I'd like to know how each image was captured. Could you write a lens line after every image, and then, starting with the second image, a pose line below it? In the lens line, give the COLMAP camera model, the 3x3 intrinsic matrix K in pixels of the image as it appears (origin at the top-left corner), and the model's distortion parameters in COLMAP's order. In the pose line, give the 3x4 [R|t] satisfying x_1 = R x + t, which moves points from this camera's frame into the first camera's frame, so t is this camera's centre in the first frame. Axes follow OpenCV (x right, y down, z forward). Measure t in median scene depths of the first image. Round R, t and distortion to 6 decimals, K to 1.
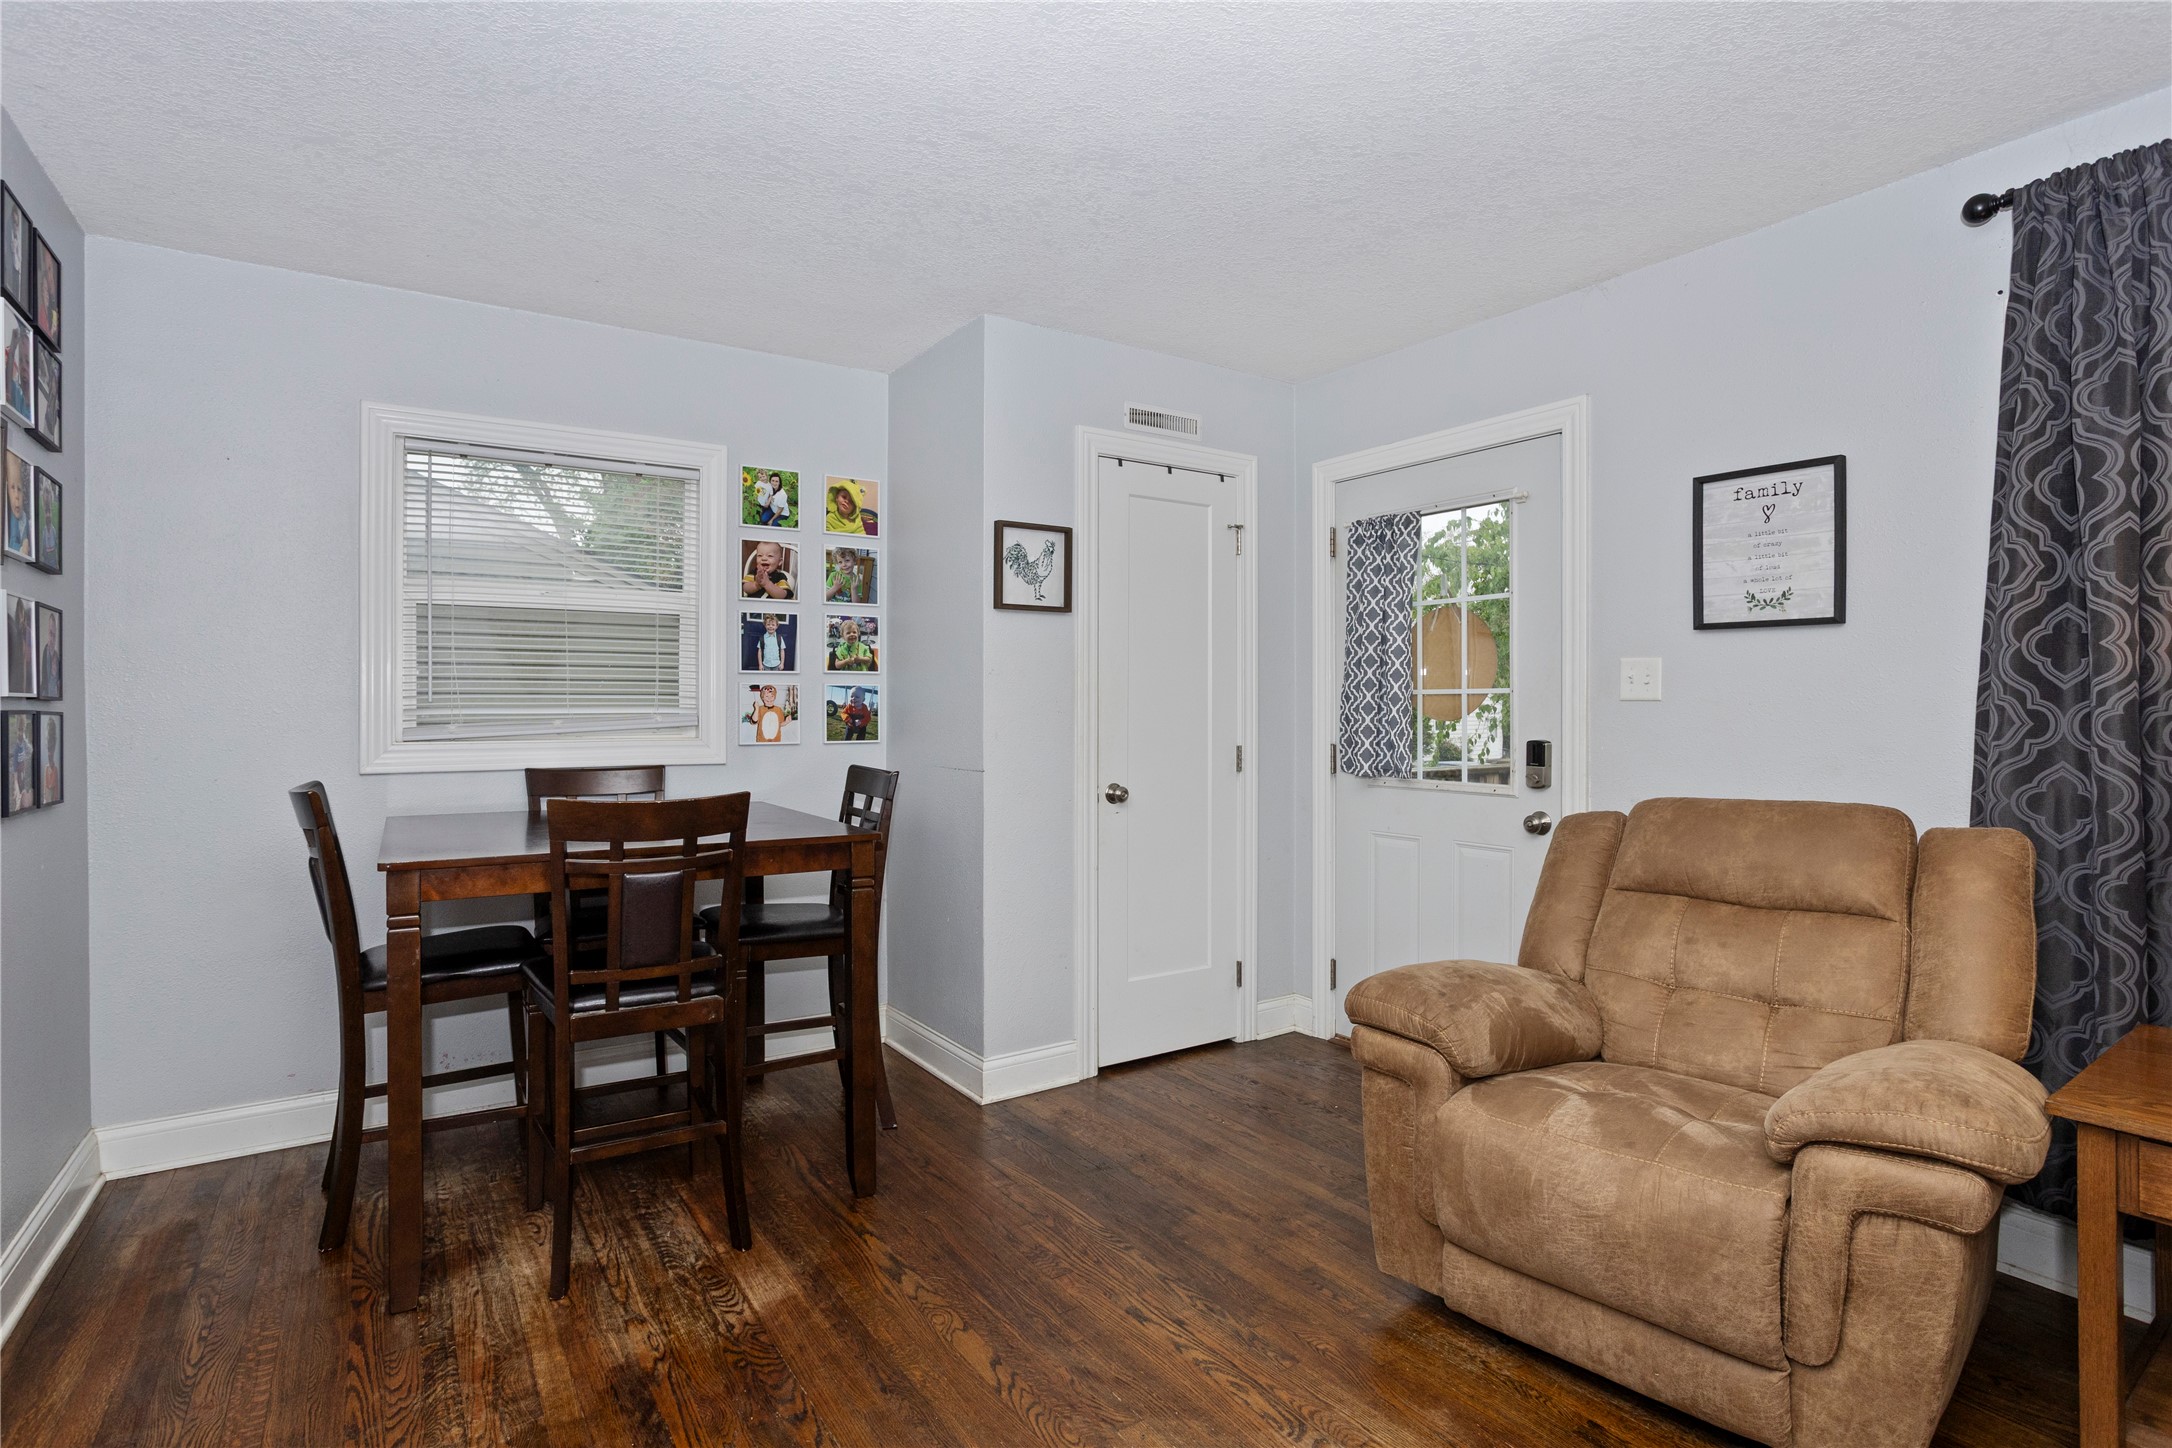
lens RADIAL K [[1091.8, 0, 1087.6], [0, 1091.8, 710.0], [0, 0, 1]] dist [-0.045703, 0.026718]
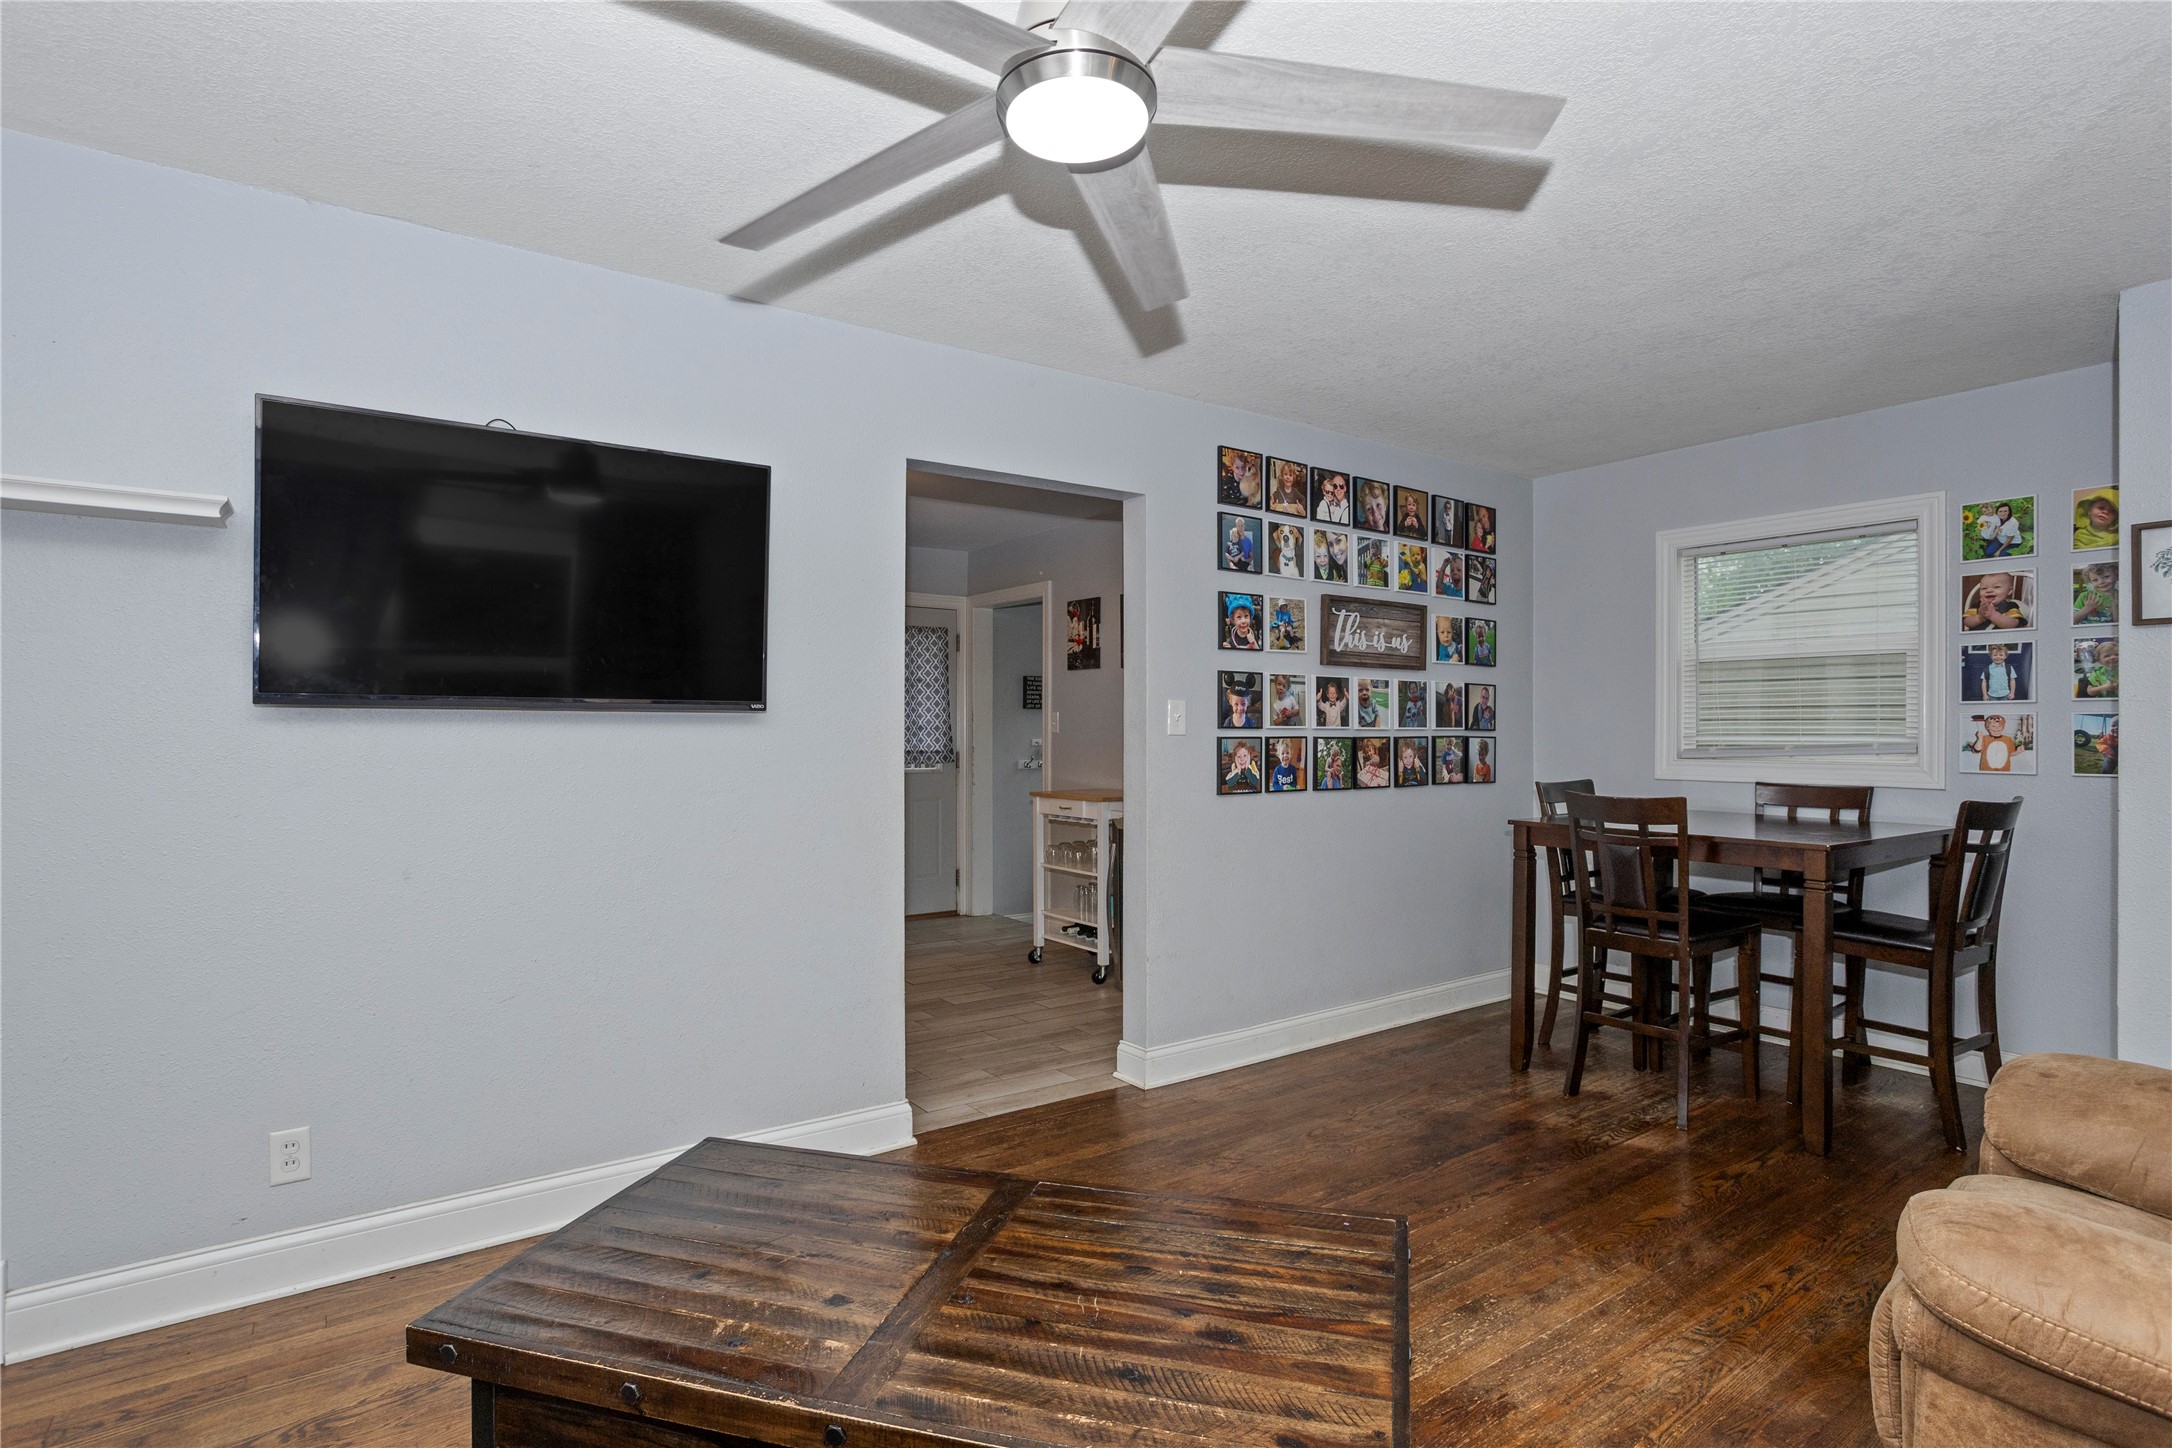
lens RADIAL K [[1091.8, 0, 1085.1], [0, 1091.8, 724.8], [0, 0, 1]] dist [-0.045703, 0.026718]
pose [[0.032433, -0.001854, -0.999472, 0.674182], [-0.005376, 0.999983, -0.002029, -0.007126], [0.999459, 0.005439, 0.032422, 0.121838]]
